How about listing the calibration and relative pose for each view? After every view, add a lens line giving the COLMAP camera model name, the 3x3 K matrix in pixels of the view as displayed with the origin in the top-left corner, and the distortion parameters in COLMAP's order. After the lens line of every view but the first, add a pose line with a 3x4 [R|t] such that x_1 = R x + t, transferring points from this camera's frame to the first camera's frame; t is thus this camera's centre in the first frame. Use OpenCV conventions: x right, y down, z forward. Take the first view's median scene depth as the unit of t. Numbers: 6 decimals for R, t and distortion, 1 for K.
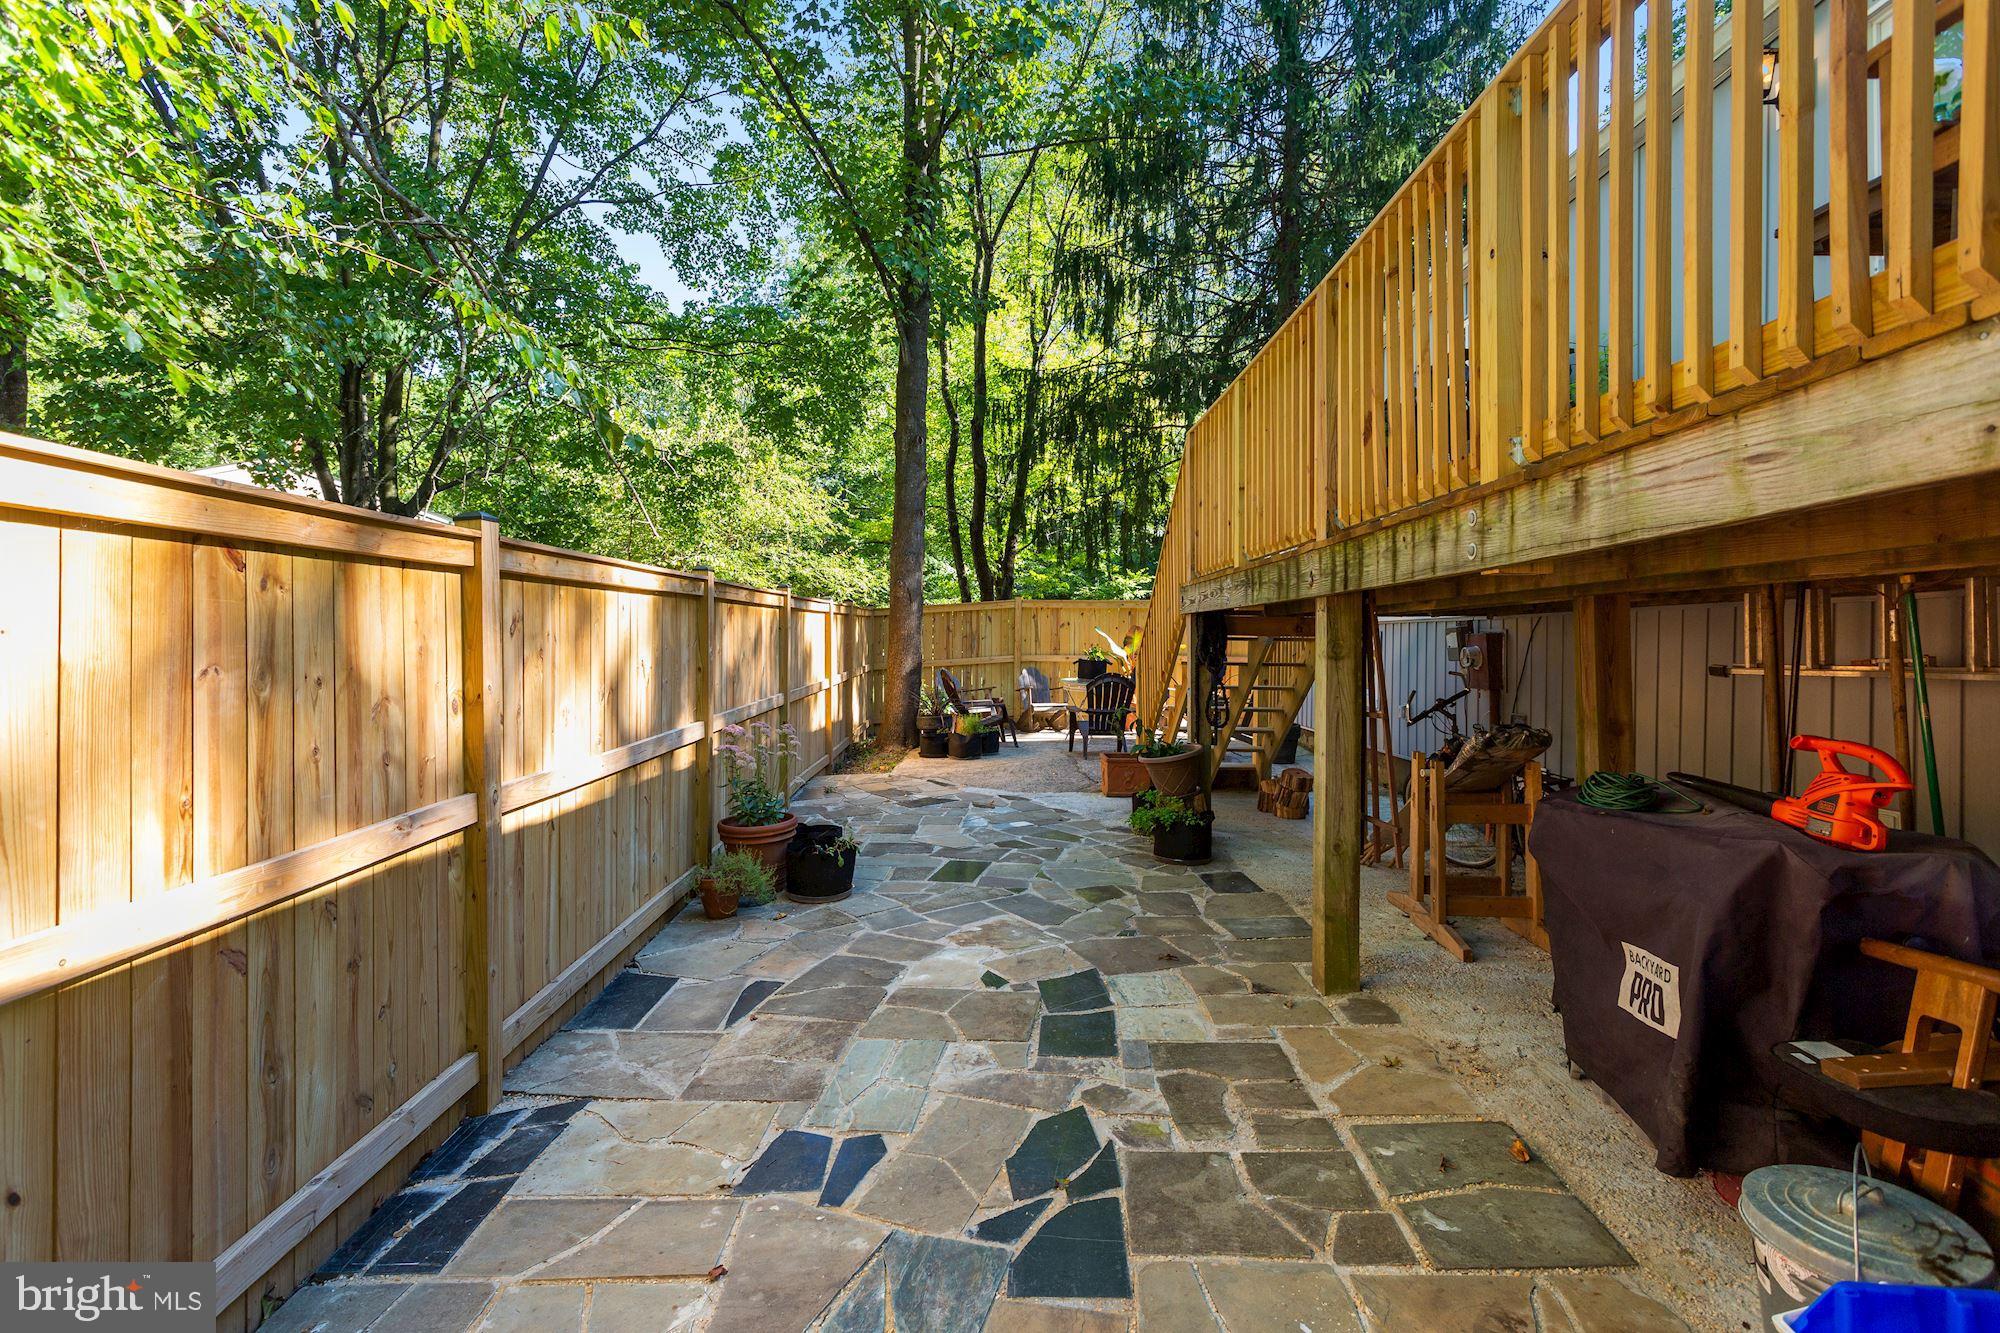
lens RADIAL K [[962.9, 0, 1001.1], [0, 962.9, 627.7], [0, 0, 1]] dist [-0.001283, 0.007402]
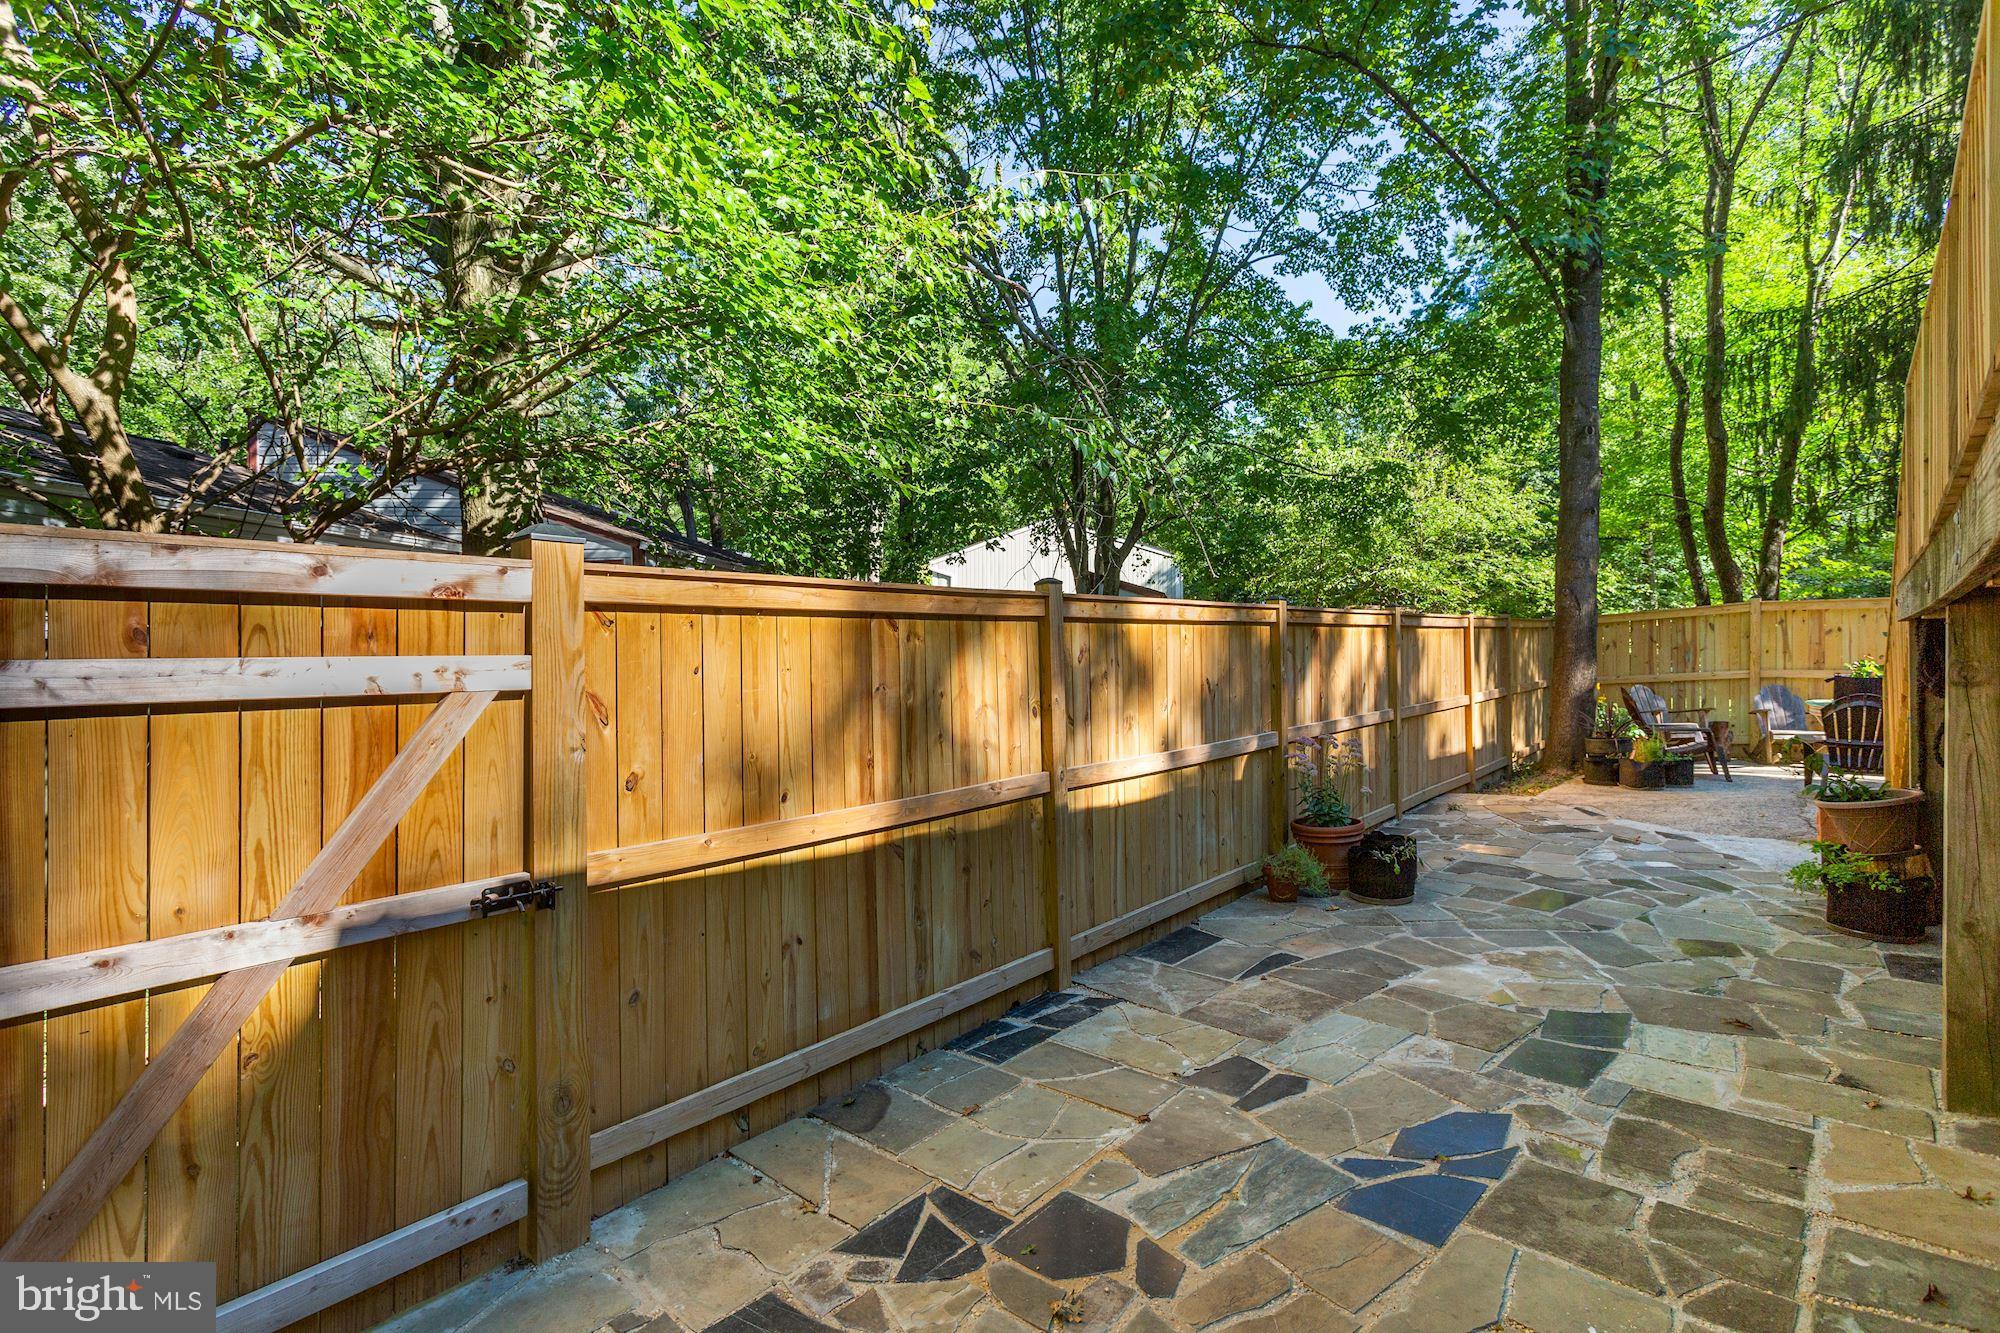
lens RADIAL K [[952.9, 0, 999.5], [0, 952.9, 659.5], [0, 0, 1]] dist [0.002210, 0.001290]
pose [[0.747999, -0.005393, -0.663678, 0.264871], [0.019480, 0.999715, 0.013832, -0.014676], [0.663414, -0.023274, 0.747890, -0.093216]]
